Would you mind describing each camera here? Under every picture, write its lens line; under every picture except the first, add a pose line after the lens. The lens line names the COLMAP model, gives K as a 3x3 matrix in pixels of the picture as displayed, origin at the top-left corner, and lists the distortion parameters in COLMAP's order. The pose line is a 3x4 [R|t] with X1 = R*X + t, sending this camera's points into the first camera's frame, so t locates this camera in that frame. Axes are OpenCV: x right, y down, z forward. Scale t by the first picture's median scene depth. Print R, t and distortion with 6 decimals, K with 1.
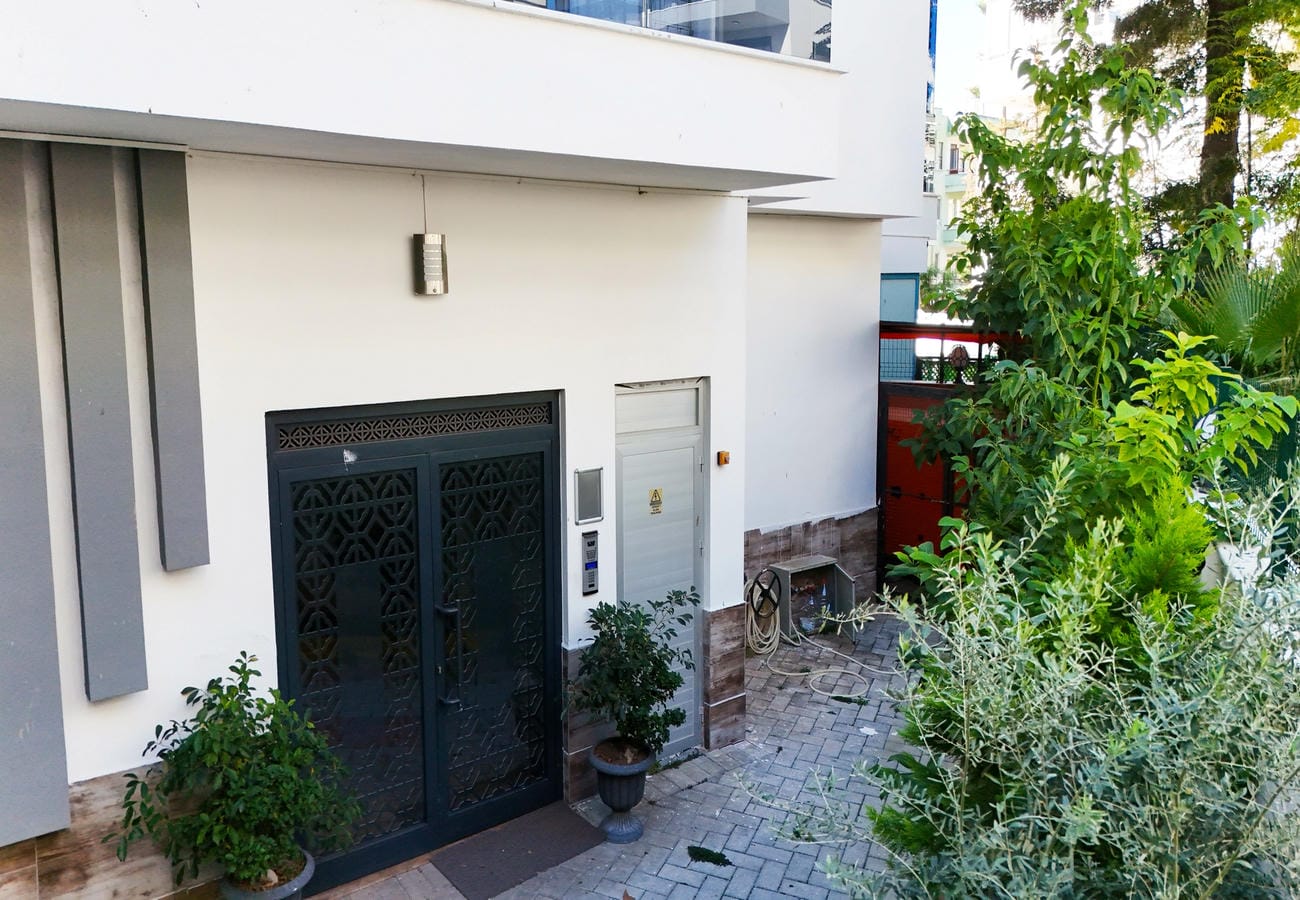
lens RADIAL K [[948.4, 0, 638.4], [0, 948.4, 443.8], [0, 0, 1]] dist [0.060455, -0.013651]
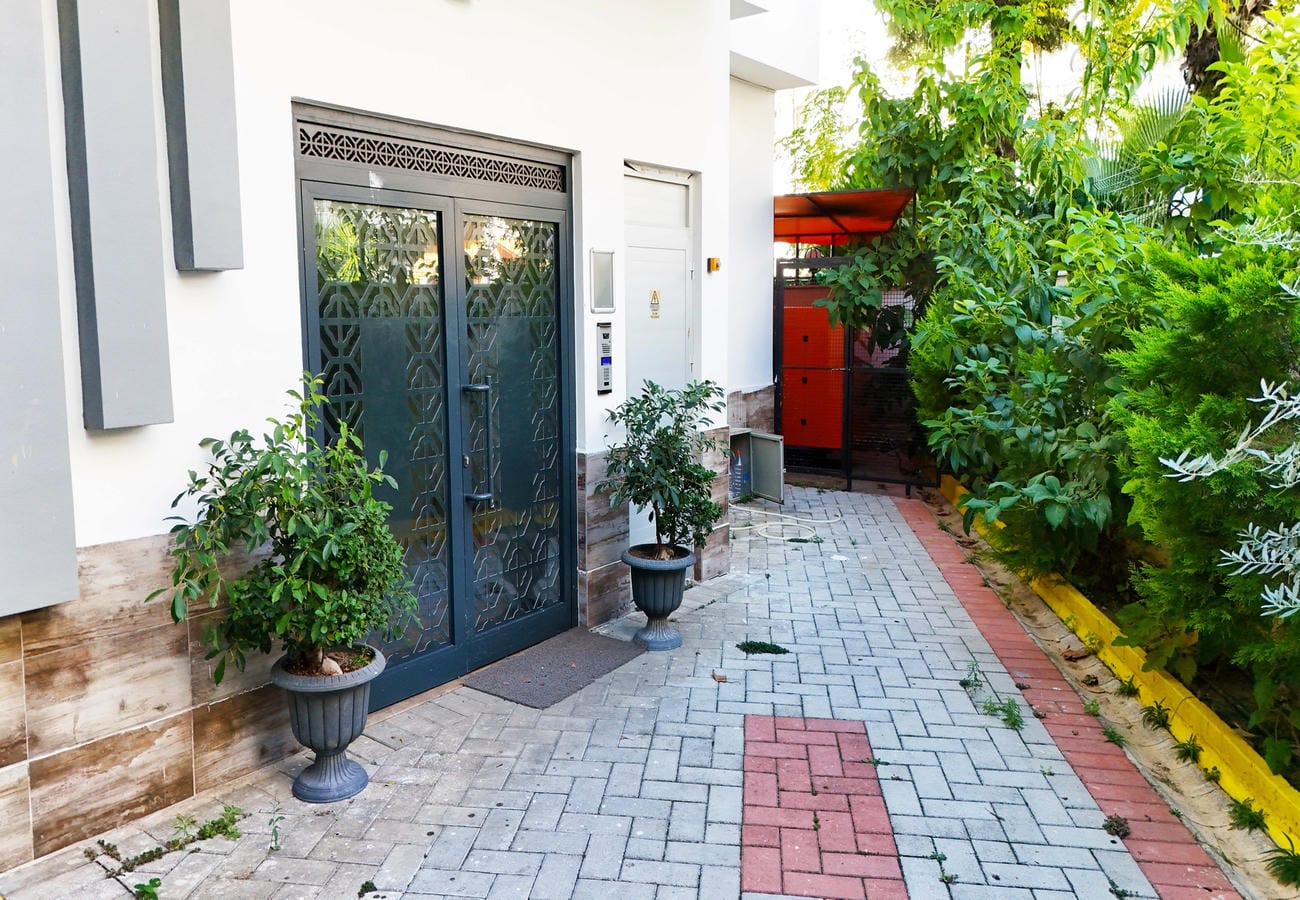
lens RADIAL K [[948.4, 0, 651.7], [0, 948.4, 447.1], [0, 0, 1]] dist [0.060455, -0.013651]
pose [[0.958154, -0.039209, 0.283556, -0.280951], [0.041355, 0.999143, -0.001583, 0.224972], [-0.283251, 0.013243, 0.958954, 0.130994]]
